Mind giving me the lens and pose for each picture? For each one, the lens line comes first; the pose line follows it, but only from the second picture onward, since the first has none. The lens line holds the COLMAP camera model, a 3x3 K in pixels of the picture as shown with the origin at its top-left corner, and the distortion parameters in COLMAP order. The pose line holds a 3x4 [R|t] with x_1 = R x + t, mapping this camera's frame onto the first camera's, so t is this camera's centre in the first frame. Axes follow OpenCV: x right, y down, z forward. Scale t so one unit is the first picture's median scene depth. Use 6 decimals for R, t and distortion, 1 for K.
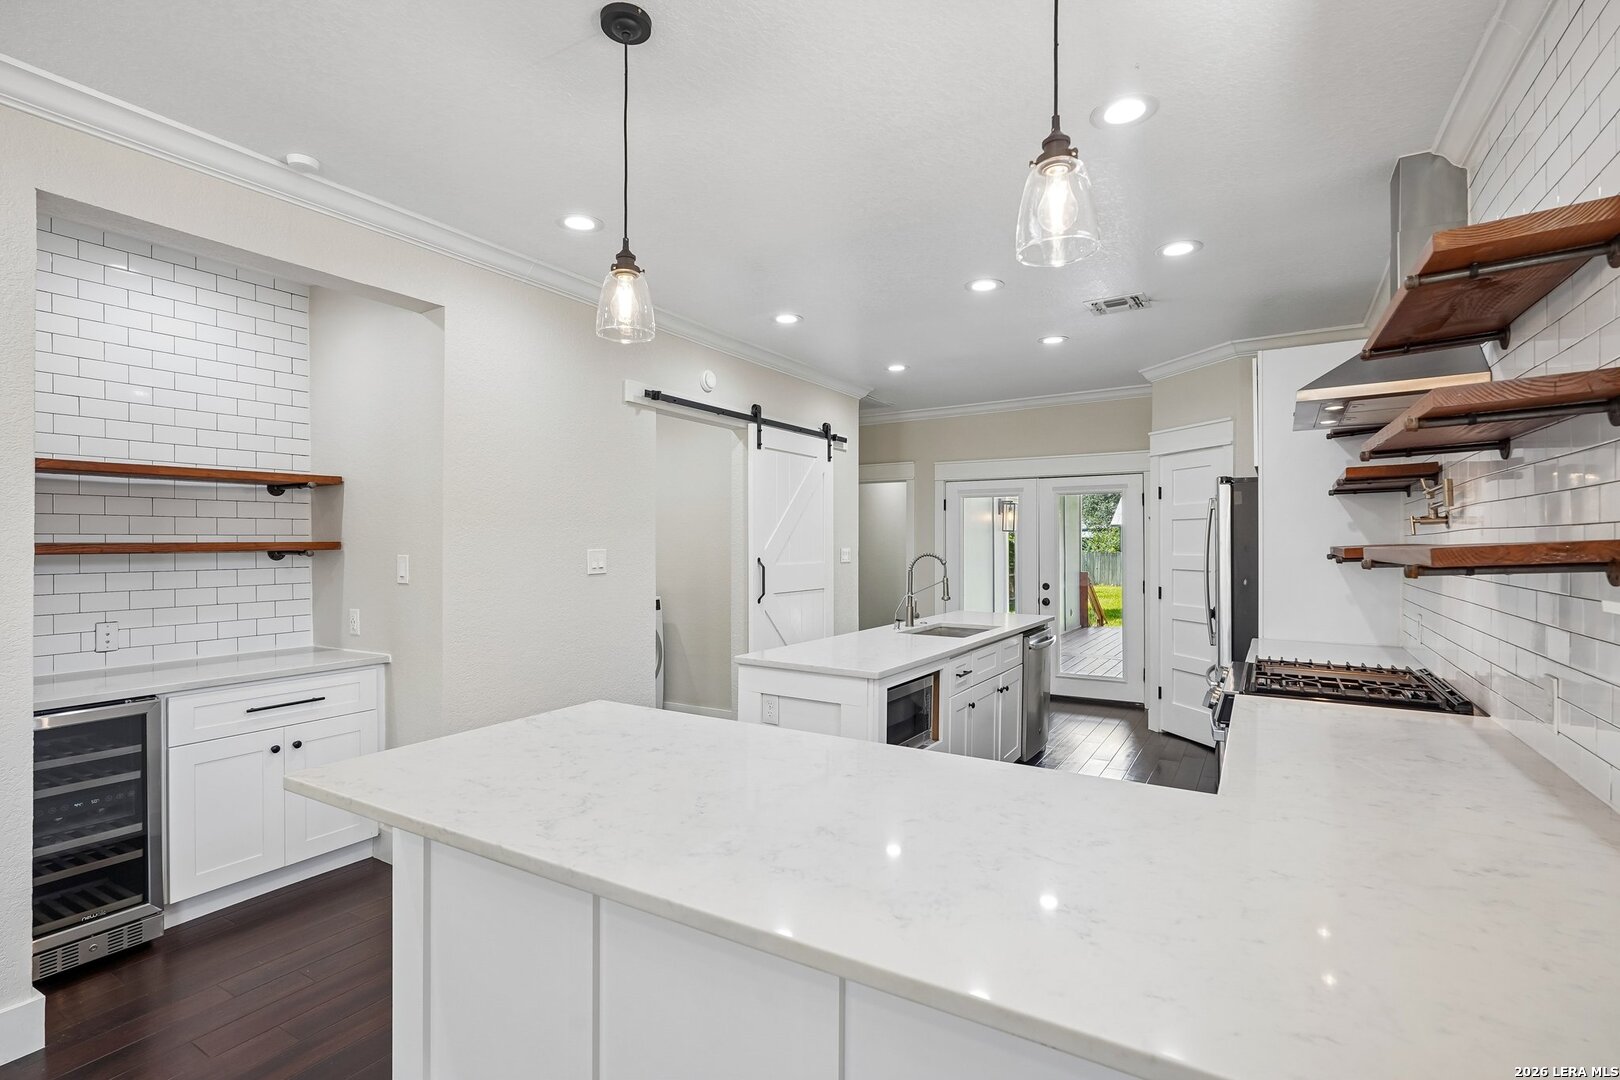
lens RADIAL K [[761.7, 0, 803.9], [0, 761.7, 541.5], [0, 0, 1]] dist [0.000267, -0.000879]
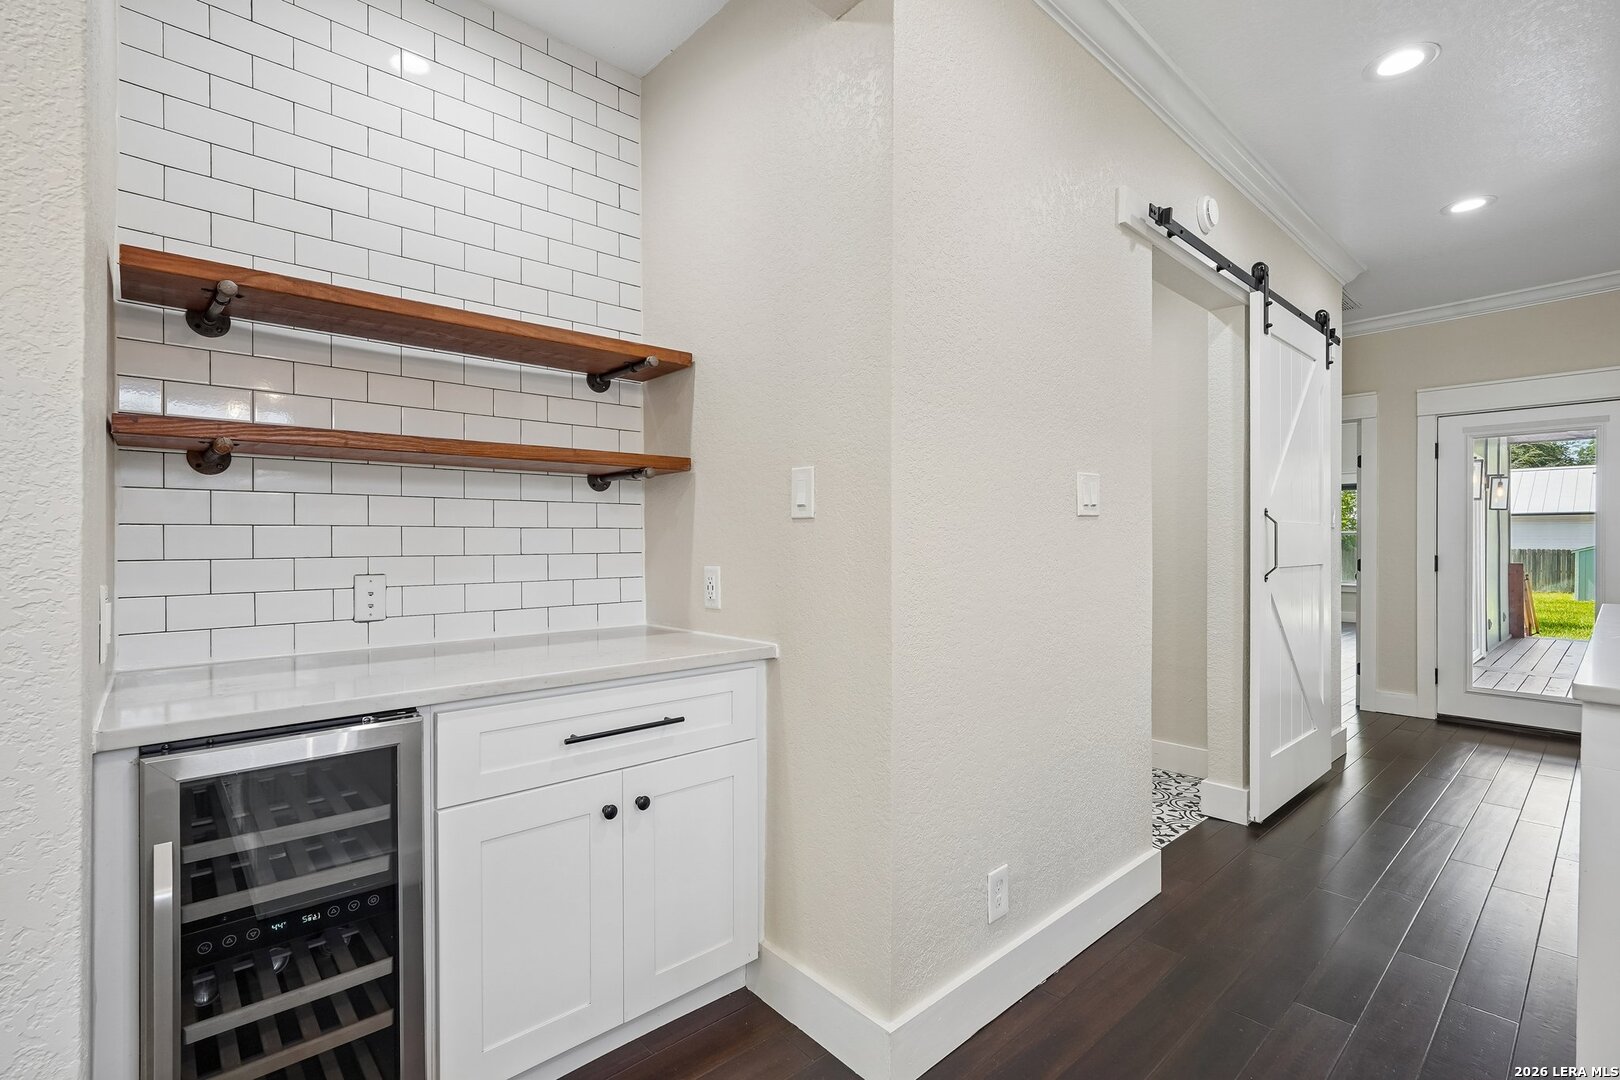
lens RADIAL K [[740.1, 0, 813.5], [0, 740.1, 540.1], [0, 0, 1]] dist [-0.004678, 0.000116]
pose [[0.958983, 0.003108, -0.283446, -0.358309], [-0.002316, 0.999992, 0.003127, 0.068015], [0.283454, -0.002342, 0.958983, 0.473666]]
